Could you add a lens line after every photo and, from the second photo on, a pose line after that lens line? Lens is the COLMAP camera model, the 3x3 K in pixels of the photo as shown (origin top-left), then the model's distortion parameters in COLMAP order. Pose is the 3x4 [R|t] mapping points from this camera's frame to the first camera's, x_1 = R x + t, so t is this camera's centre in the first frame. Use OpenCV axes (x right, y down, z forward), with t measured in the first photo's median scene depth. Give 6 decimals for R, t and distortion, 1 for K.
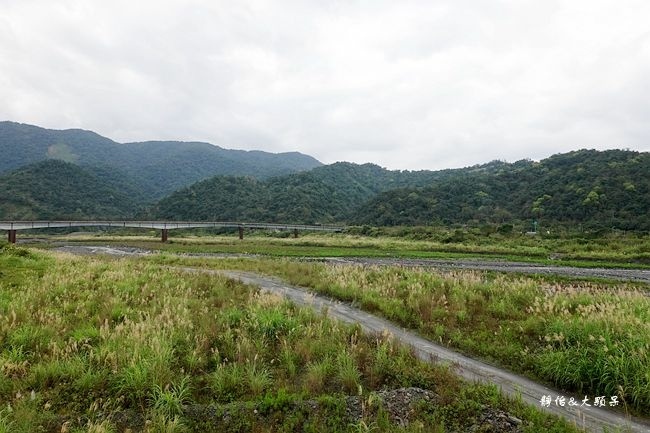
lens RADIAL K [[442.0, 0, 326.2], [0, 442.0, 219.9], [0, 0, 1]] dist [-0.001244, 0.004499]
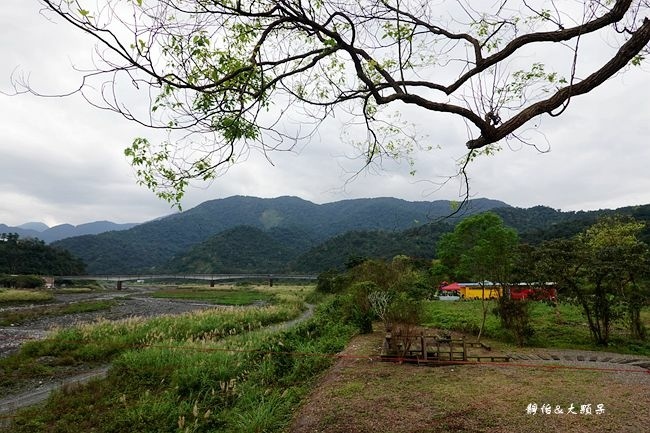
lens RADIAL K [[442.0, 0, 327.1], [0, 442.0, 215.6], [0, 0, 1]] dist [-0.001244, 0.004499]
pose [[0.890662, -0.071043, -0.449082, 0.257311], [0.016194, 0.992047, -0.124822, 0.000448], [0.454378, 0.103902, 0.884729, -0.036306]]
